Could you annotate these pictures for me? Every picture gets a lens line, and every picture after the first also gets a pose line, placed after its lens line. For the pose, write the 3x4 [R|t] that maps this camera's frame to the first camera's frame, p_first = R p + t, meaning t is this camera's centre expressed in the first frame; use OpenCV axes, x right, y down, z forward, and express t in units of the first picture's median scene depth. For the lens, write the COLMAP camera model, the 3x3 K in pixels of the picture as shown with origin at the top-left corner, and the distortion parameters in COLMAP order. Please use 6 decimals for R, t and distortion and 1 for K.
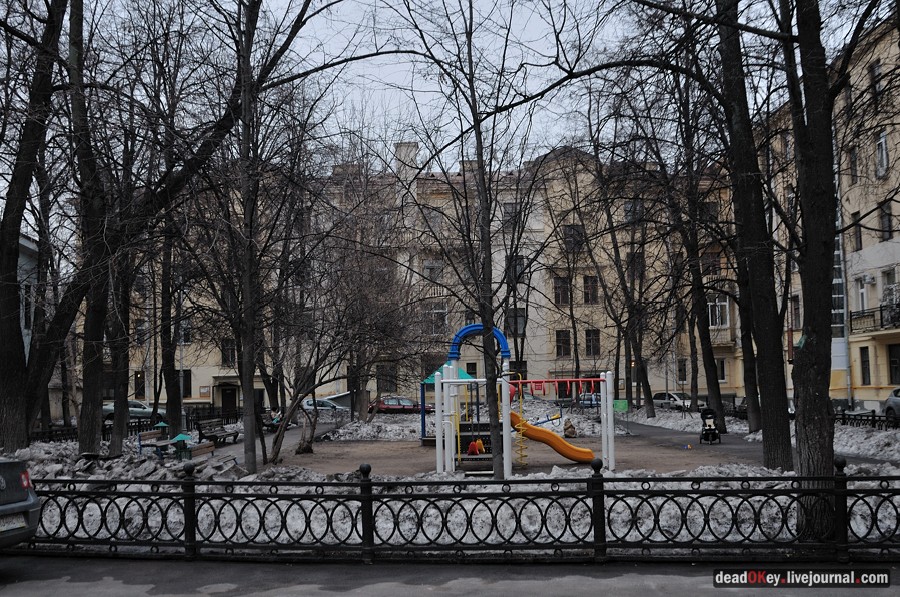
lens RADIAL K [[959.3, 0, 450.8], [0, 959.3, 317.2], [0, 0, 1]] dist [-0.137672, 0.177605]
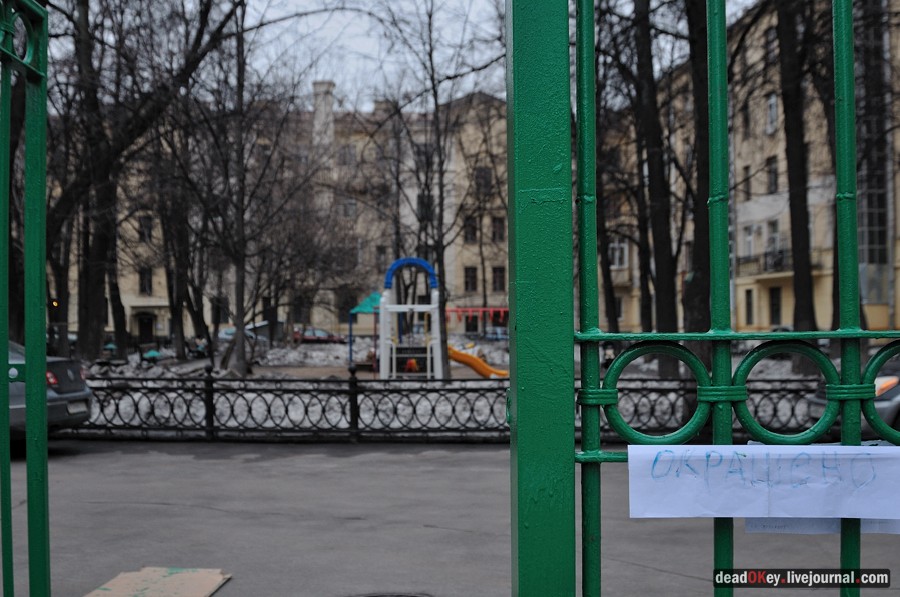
lens RADIAL K [[959.3, 0, 450.8], [0, 959.3, 317.2], [0, 0, 1]] dist [-0.137672, 0.177605]
pose [[0.994269, 0.016865, 0.105568, -0.039025], [-0.023810, 0.997609, 0.064875, 0.001567], [-0.104222, -0.067017, 0.992294, -0.112268]]
